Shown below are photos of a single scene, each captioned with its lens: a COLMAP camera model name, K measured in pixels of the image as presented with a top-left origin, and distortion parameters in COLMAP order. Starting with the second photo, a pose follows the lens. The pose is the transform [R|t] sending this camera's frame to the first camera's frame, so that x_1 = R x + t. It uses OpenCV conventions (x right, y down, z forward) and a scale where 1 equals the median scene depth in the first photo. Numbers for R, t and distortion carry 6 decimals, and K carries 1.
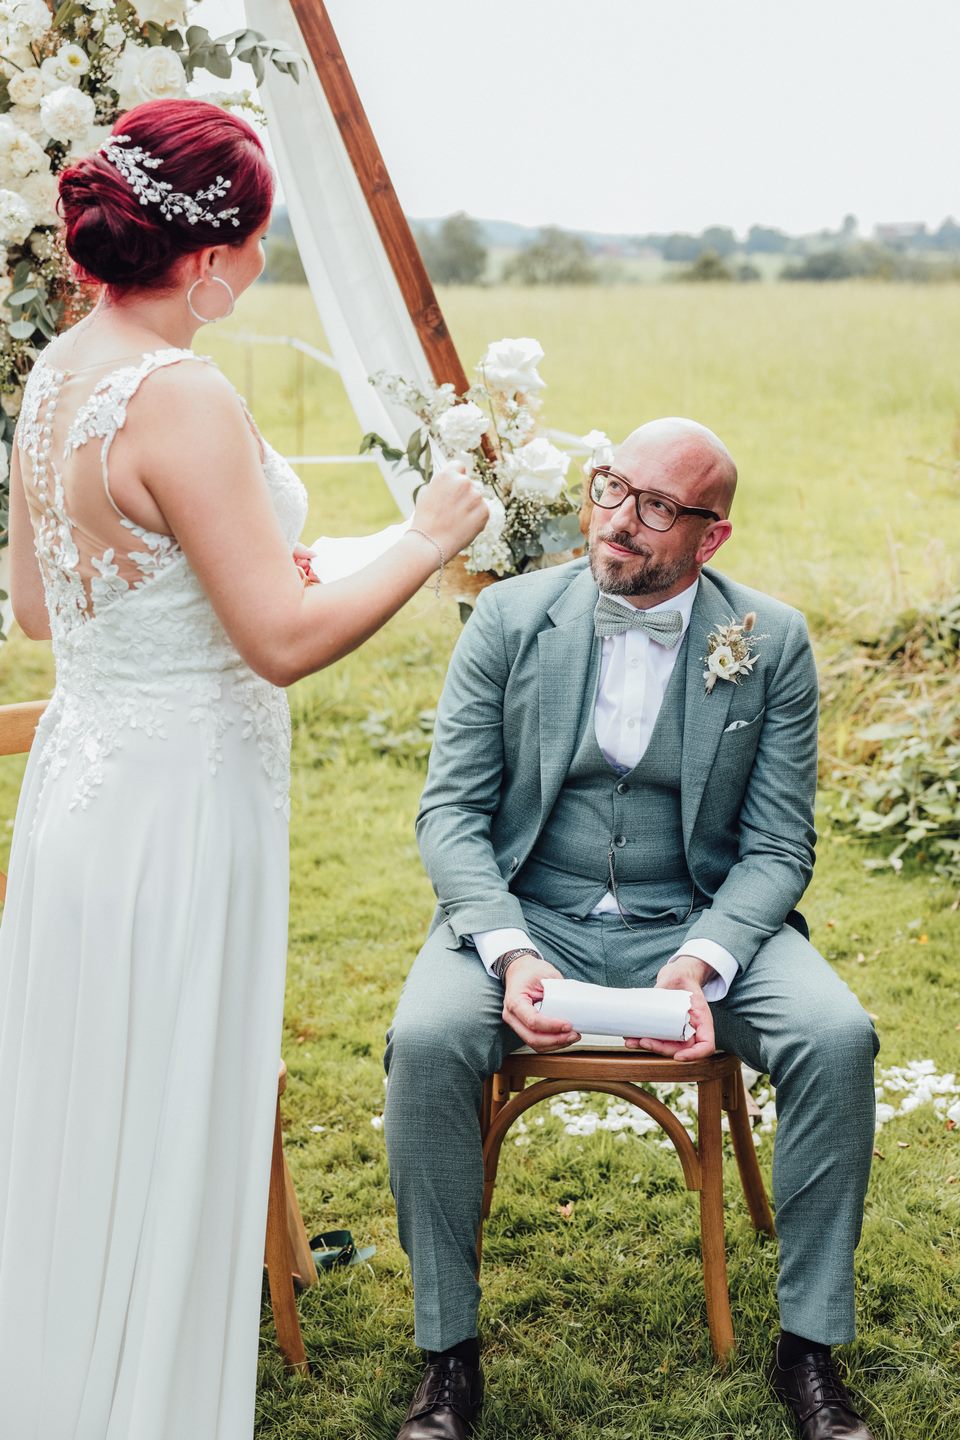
lens RADIAL K [[2441.8, 0, 493.1], [0, 2441.8, 723.6], [0, 0, 1]] dist [0.260130, 0.000000]
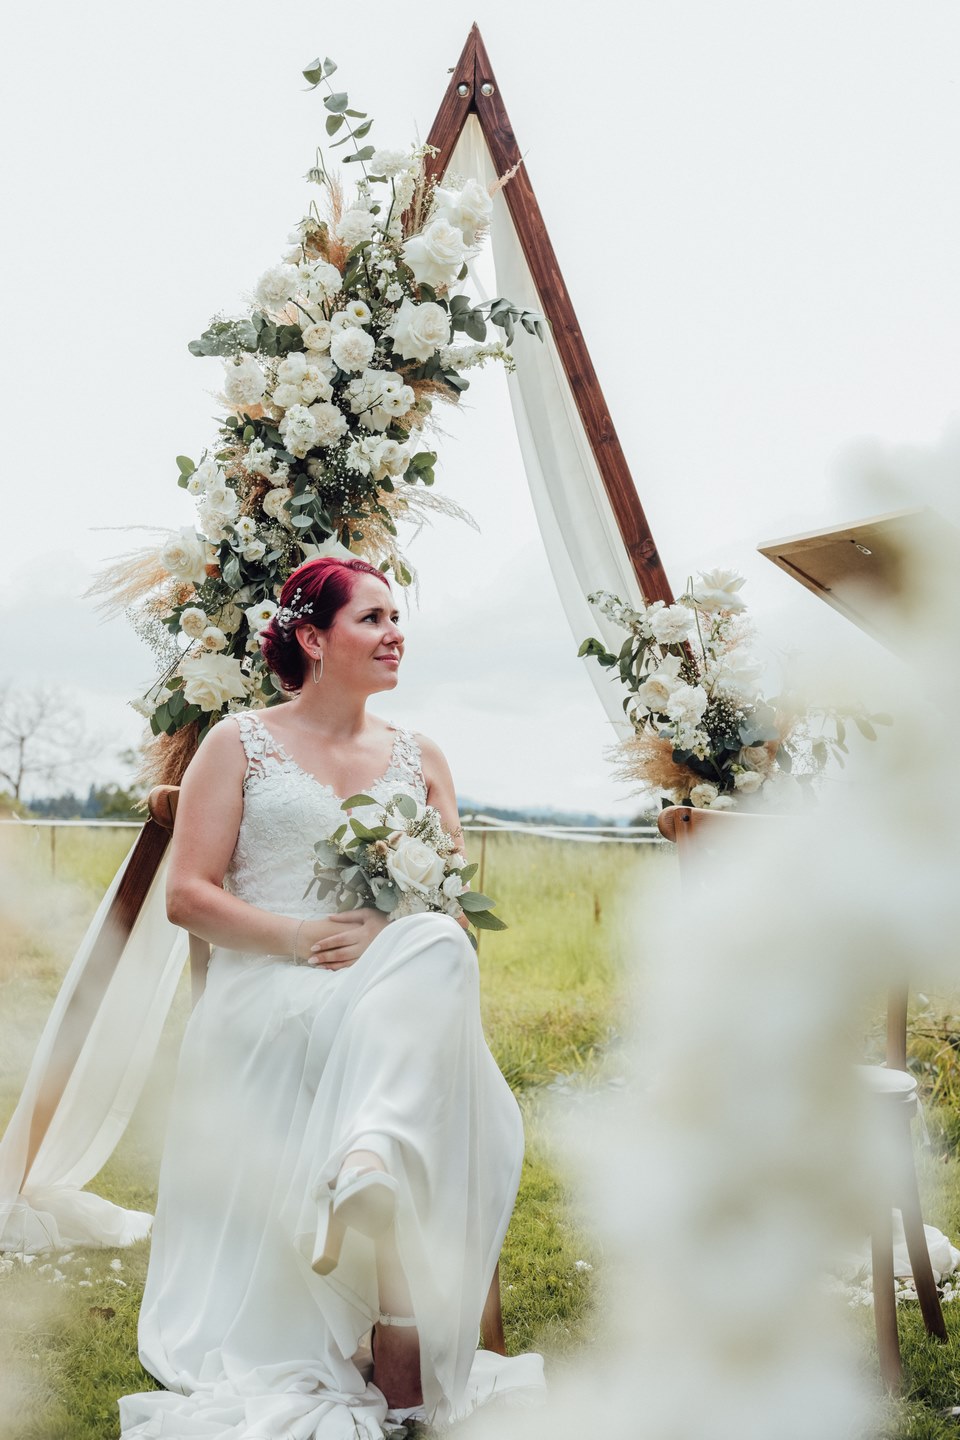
lens RADIAL K [[2871.9, 0, 484.5], [0, 2871.9, 730.2], [0, 0, 1]] dist [0.315254, 0.000000]
pose [[0.997031, 0.030109, -0.070870, -0.003124], [-0.046345, 0.969657, -0.240038, 0.249774], [0.061492, 0.242610, 0.968173, -0.278989]]
